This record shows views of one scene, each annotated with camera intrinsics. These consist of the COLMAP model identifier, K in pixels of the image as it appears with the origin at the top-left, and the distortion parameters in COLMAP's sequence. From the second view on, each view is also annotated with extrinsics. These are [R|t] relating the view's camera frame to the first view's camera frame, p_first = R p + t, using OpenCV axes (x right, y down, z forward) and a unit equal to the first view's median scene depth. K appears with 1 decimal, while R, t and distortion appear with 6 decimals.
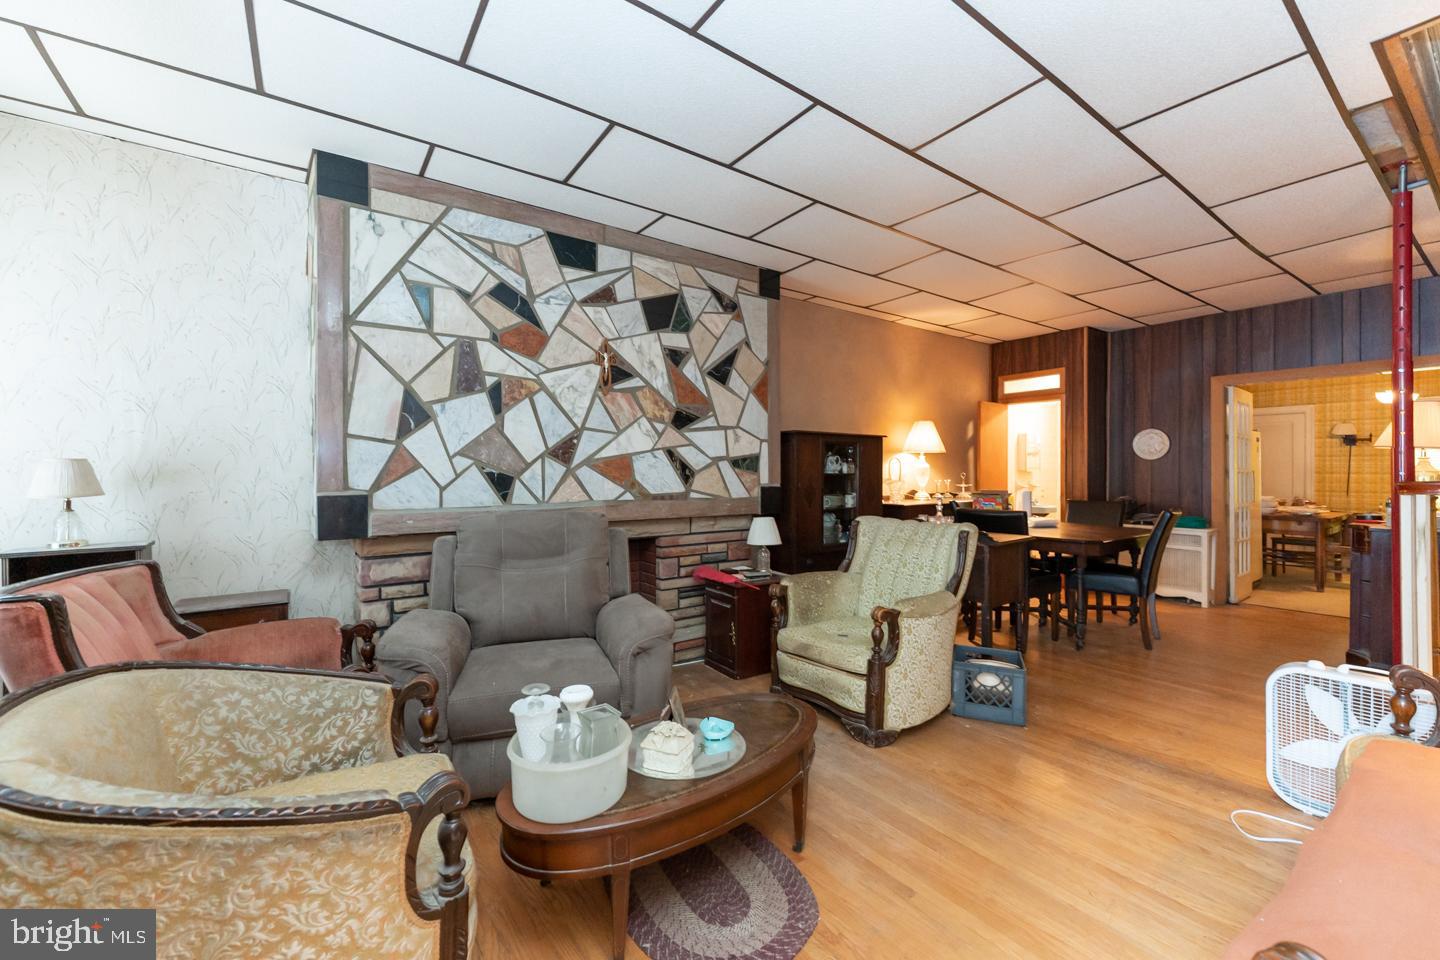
lens RADIAL K [[577.2, 0, 713.9], [0, 577.2, 470.1], [0, 0, 1]] dist [-0.001114, 0.000834]
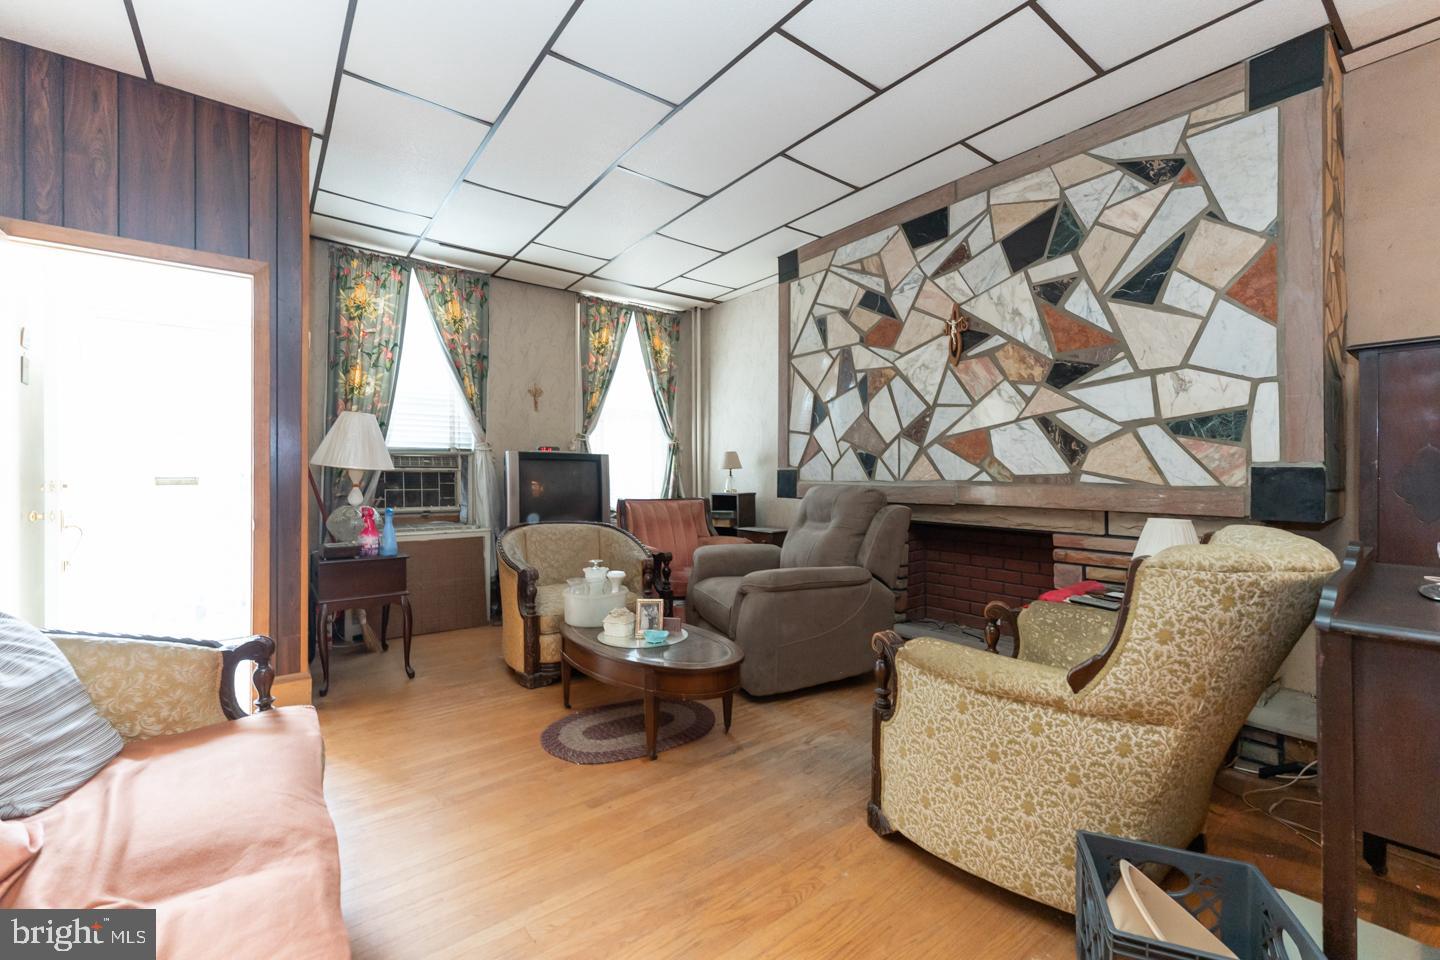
lens RADIAL K [[577.2, 0, 716.9], [0, 577.2, 472.4], [0, 0, 1]] dist [-0.001114, 0.000834]
pose [[0.048008, 0.000986, -0.998846, 0.518315], [0.003702, 0.999992, 0.001165, 0.027271], [0.998840, -0.003754, 0.048004, 0.418282]]
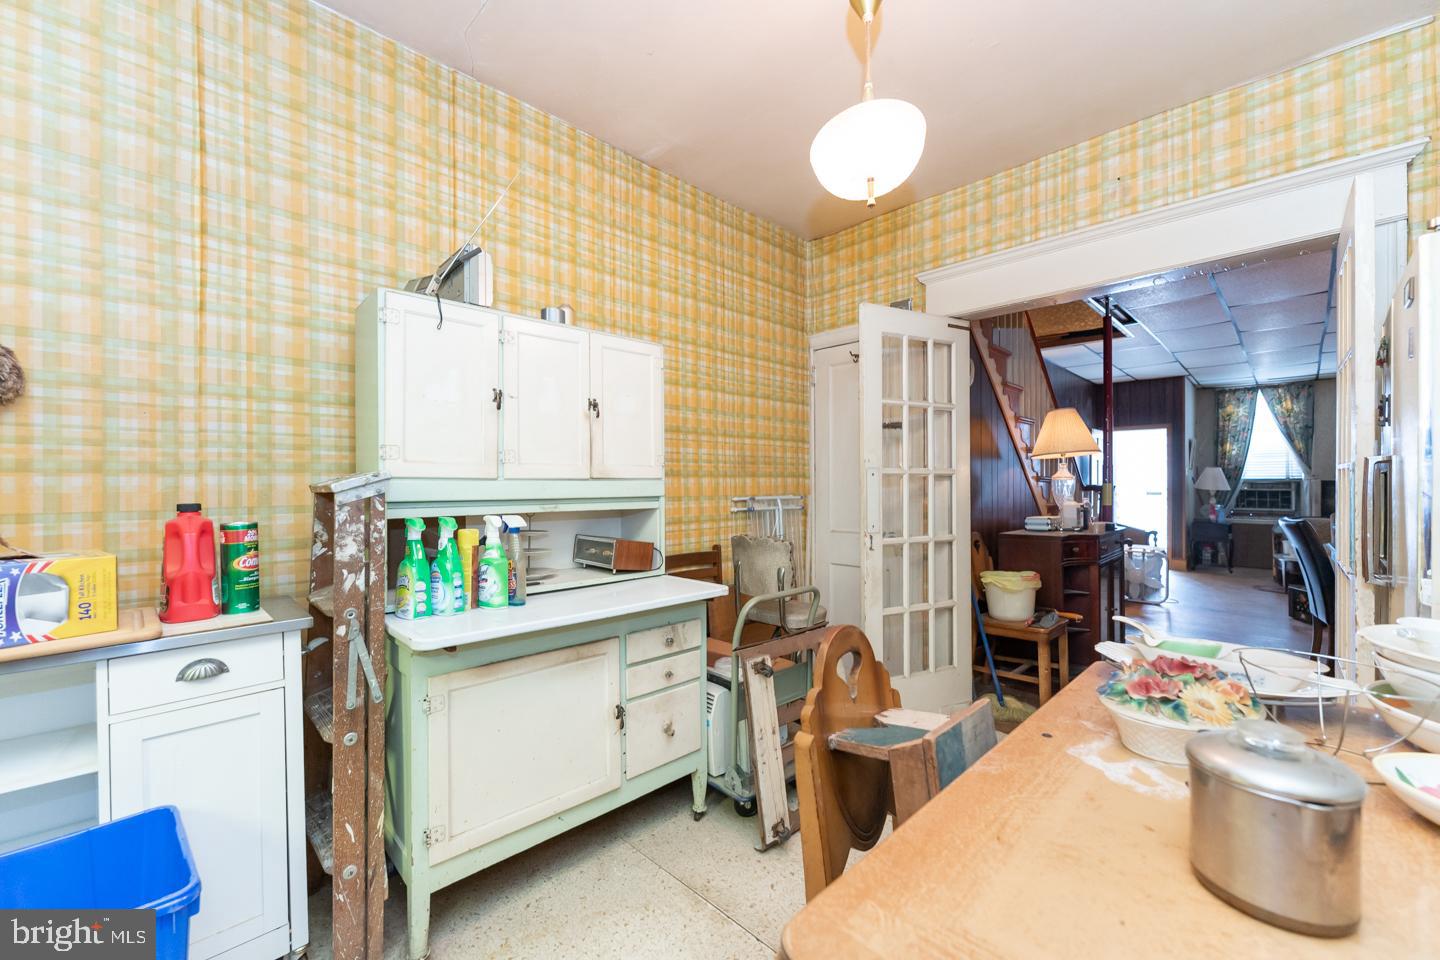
lens RADIAL K [[577.2, 0, 705.9], [0, 577.2, 482.6], [0, 0, 1]] dist [-0.001114, 0.000834]
pose [[-0.989106, -0.001584, -0.147194, 1.567551], [-0.000305, 0.999962, -0.008709, 0.017072], [0.147202, -0.008569, -0.989069, 1.506910]]
